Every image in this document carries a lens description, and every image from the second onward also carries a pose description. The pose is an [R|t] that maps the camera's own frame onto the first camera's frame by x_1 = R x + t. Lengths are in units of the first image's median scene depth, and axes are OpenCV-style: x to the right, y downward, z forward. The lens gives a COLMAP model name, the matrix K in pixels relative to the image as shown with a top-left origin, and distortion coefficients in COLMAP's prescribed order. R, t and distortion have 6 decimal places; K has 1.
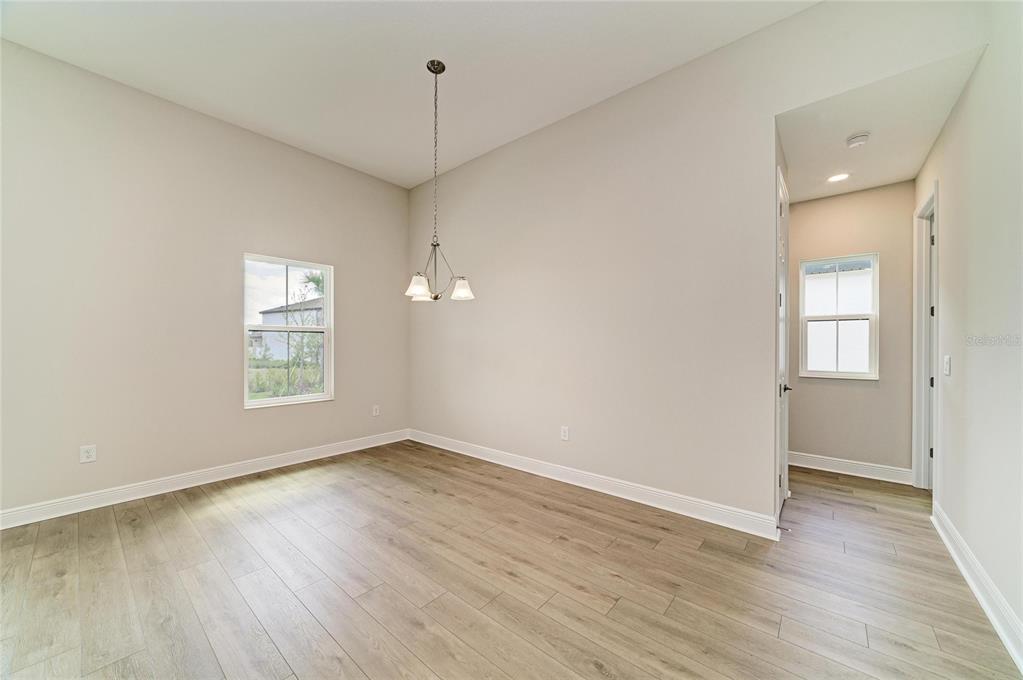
lens RADIAL K [[369.0, 0, 511.3], [0, 369.0, 345.1], [0, 0, 1]] dist [-0.017488, 0.008006]
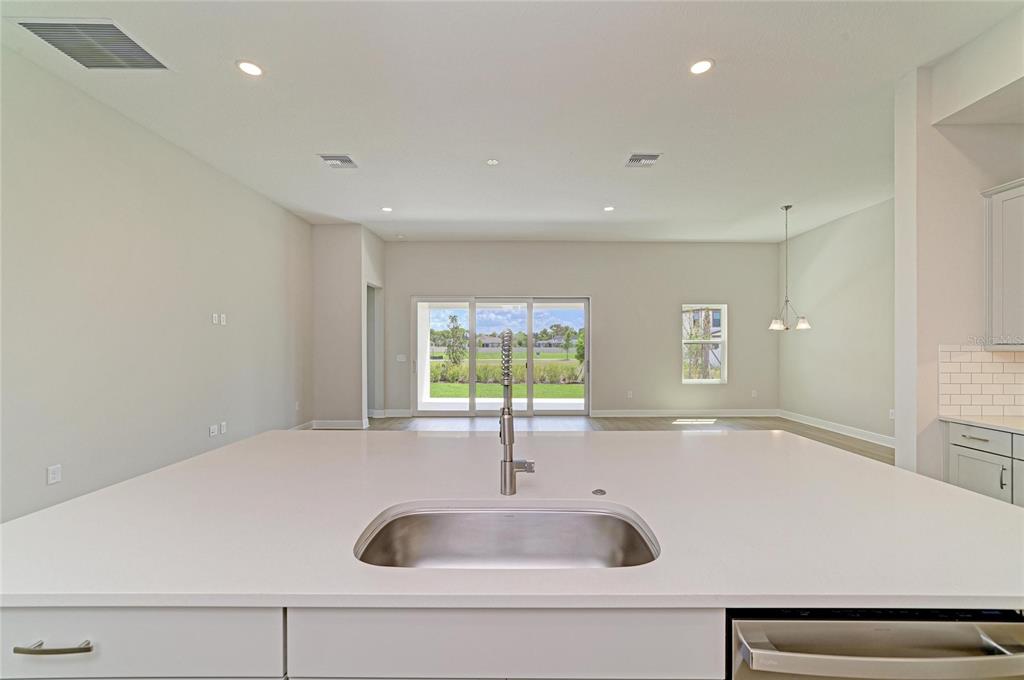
lens RADIAL K [[423.1, 0, 518.2], [0, 423.1, 345.7], [0, 0, 1]] dist [0.000206, 0.000316]
pose [[0.651345, 0.001644, -0.758780, 0.546823], [-0.000124, 0.999998, 0.002061, -0.045818], [0.758782, -0.001248, 0.651344, -1.468315]]
